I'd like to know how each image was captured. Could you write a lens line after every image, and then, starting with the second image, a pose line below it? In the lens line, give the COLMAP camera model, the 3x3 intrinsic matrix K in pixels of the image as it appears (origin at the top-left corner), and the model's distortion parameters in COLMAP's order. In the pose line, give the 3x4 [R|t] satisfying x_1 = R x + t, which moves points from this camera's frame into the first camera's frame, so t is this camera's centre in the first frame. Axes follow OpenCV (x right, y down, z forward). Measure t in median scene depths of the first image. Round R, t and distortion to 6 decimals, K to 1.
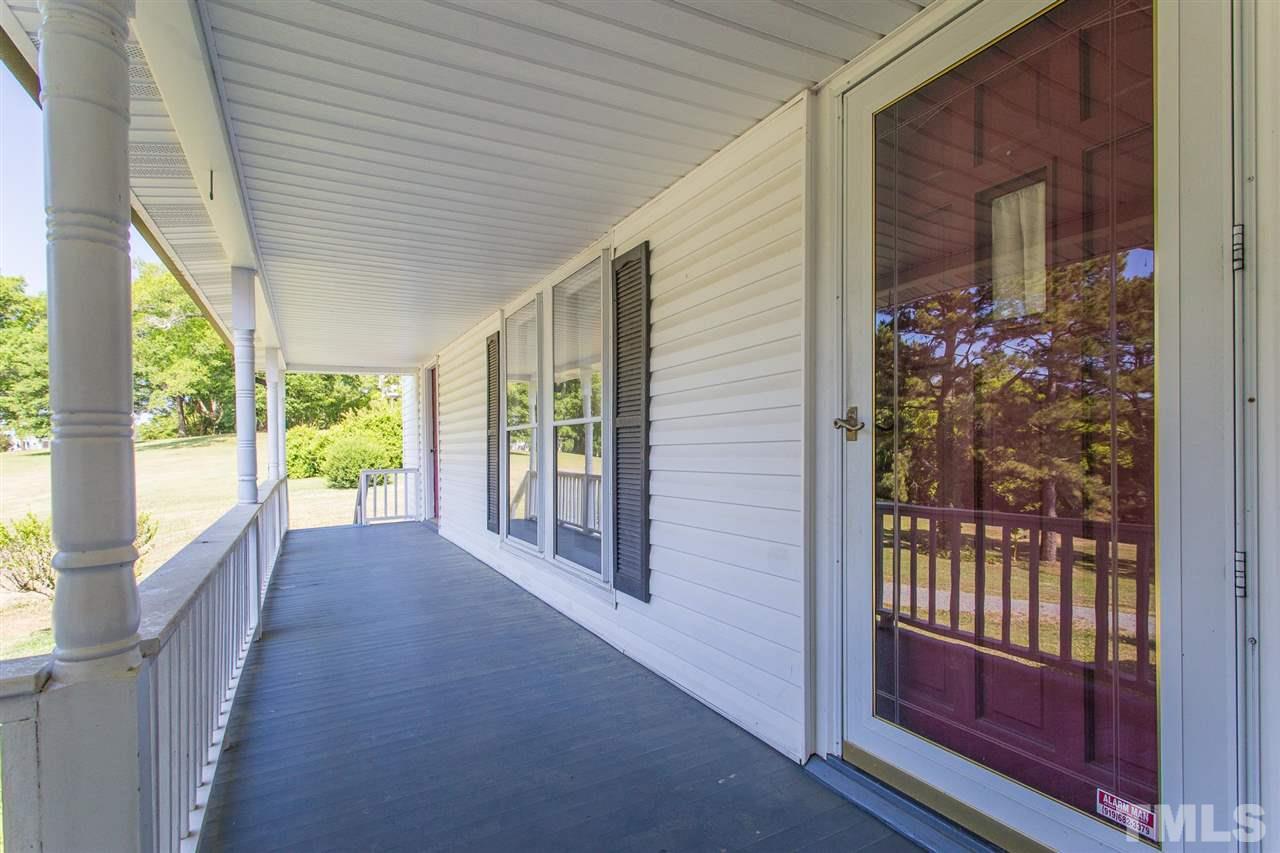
lens RADIAL K [[619.0, 0, 633.8], [0, 619.0, 436.4], [0, 0, 1]] dist [-0.001097, 0.001353]
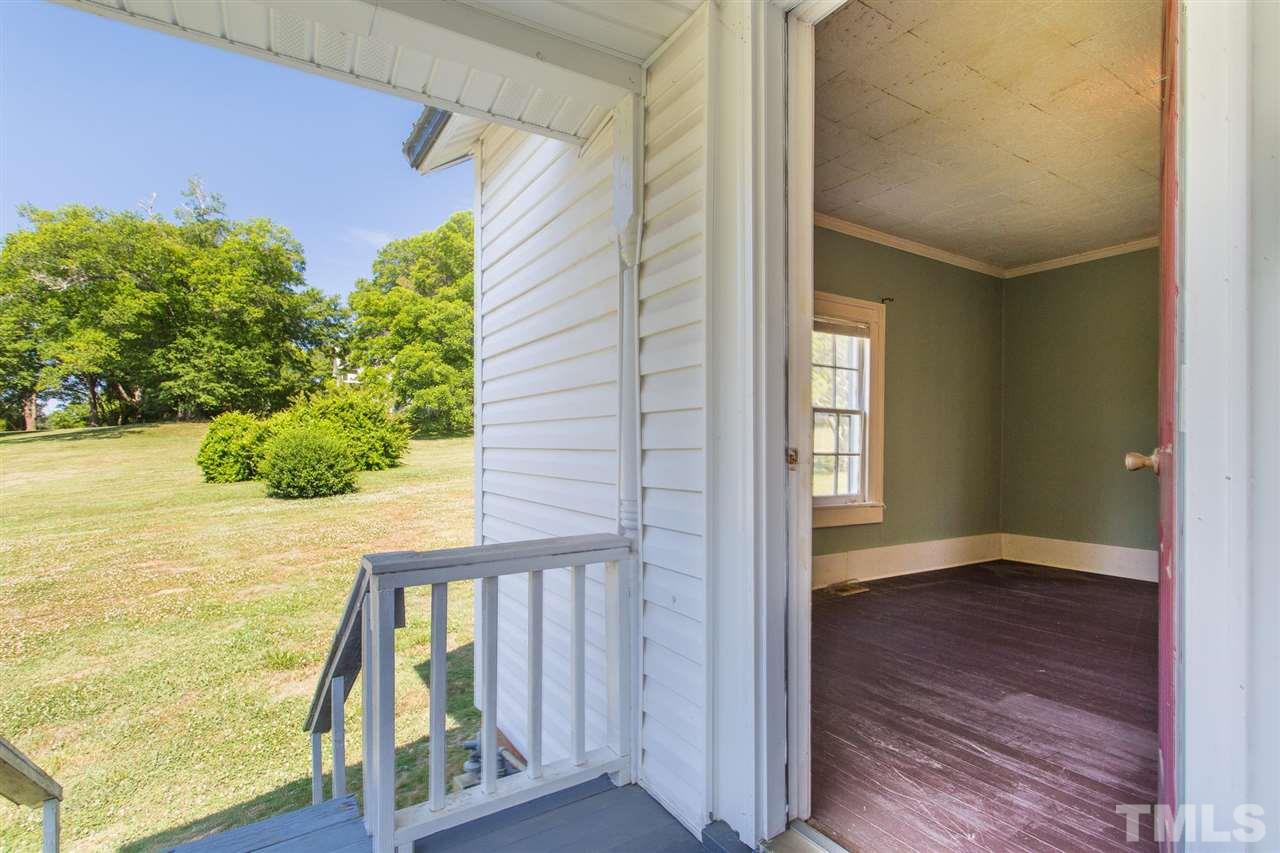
lens RADIAL K [[619.0, 0, 644.4], [0, 619.0, 435.7], [0, 0, 1]] dist [-0.001097, 0.001353]
pose [[0.996824, 0.012190, 0.078702, -0.086820], [-0.012396, 0.999921, 0.002128, 0.003198], [-0.078669, -0.003097, 0.996896, 0.188508]]
